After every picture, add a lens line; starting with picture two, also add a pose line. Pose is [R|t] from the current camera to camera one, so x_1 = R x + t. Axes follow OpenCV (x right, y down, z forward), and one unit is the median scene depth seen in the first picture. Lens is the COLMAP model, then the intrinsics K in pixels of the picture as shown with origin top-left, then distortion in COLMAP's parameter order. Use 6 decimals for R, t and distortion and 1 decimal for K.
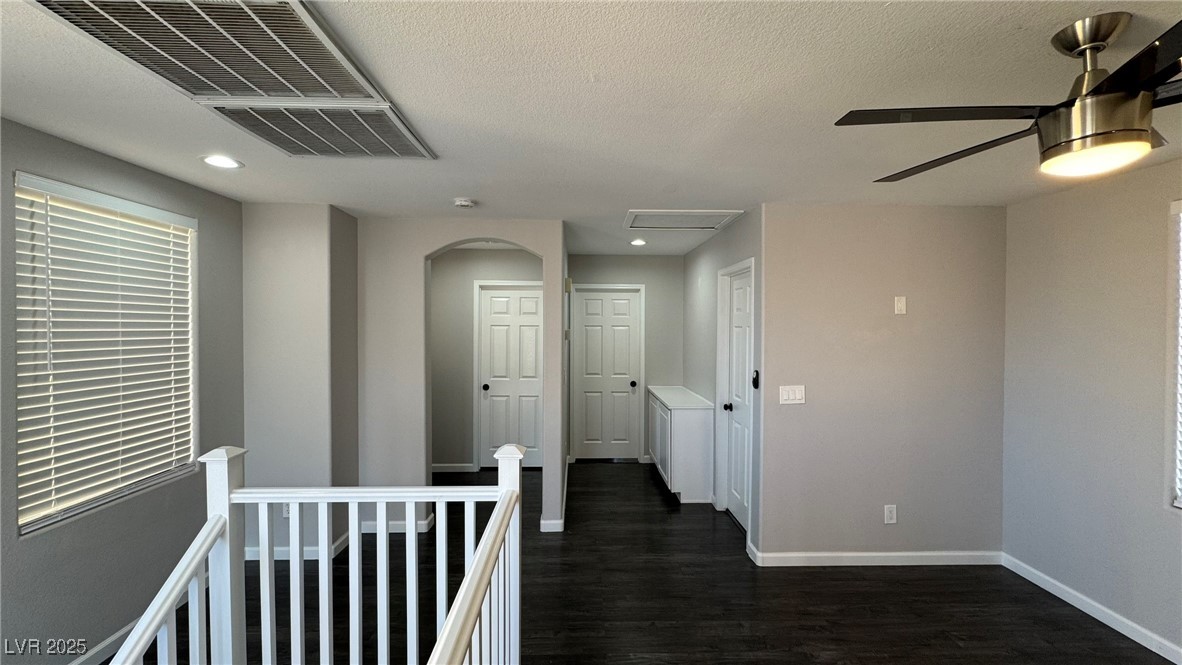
lens RADIAL K [[471.6, 0, 591.0], [0, 471.6, 332.5], [0, 0, 1]] dist [-0.003474, -0.000349]
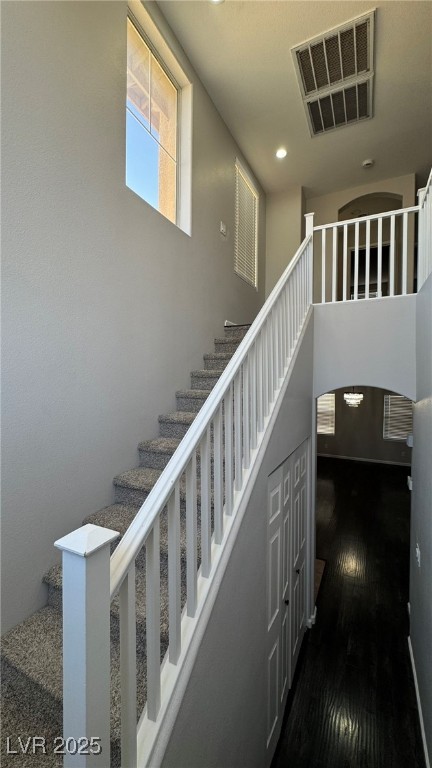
lens RADIAL K [[306.4, 0, 216.0], [0, 306.4, 384.0], [0, 0, 1]] dist [-0.003474, -0.000349]
pose [[0.879566, 0.011809, -0.475630, -0.251460], [-0.014225, 0.999898, -0.001481, 0.900140], [0.475564, 0.008069, 0.879644, -0.659160]]
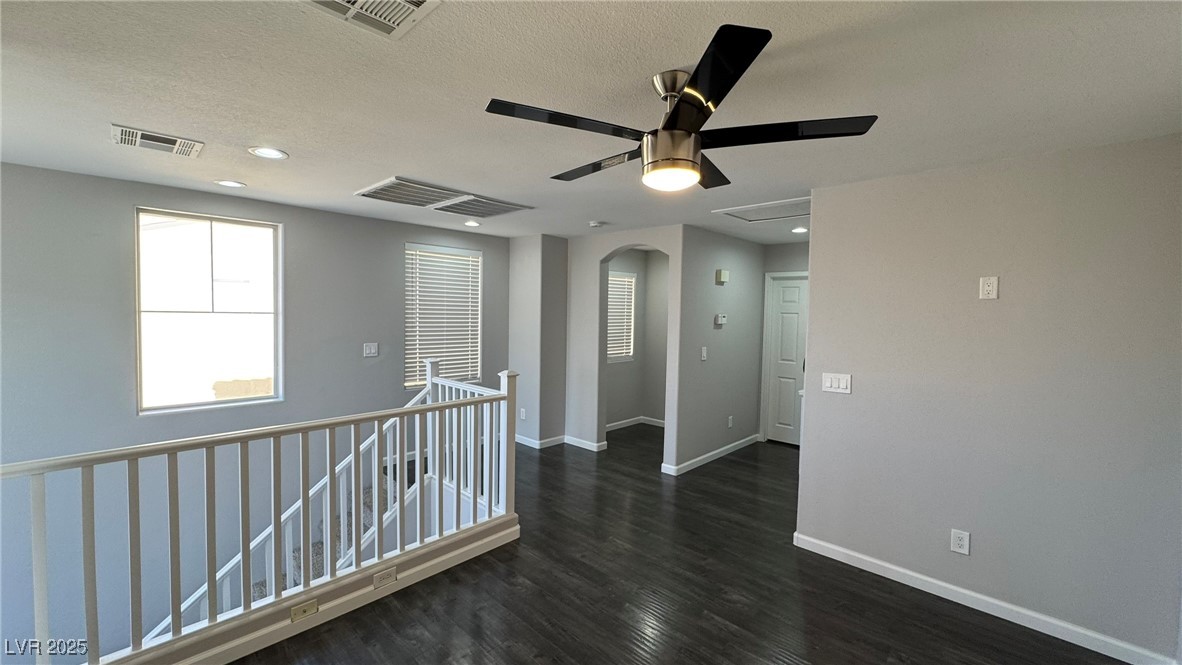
lens RADIAL K [[471.6, 0, 591.0], [0, 471.6, 332.5], [0, 0, 1]] dist [-0.003474, -0.000349]
pose [[0.707338, 0.044421, -0.705479, 0.933584], [-0.030137, 0.999011, 0.032687, 0.015051], [0.706233, -0.001860, 0.707977, -0.052446]]
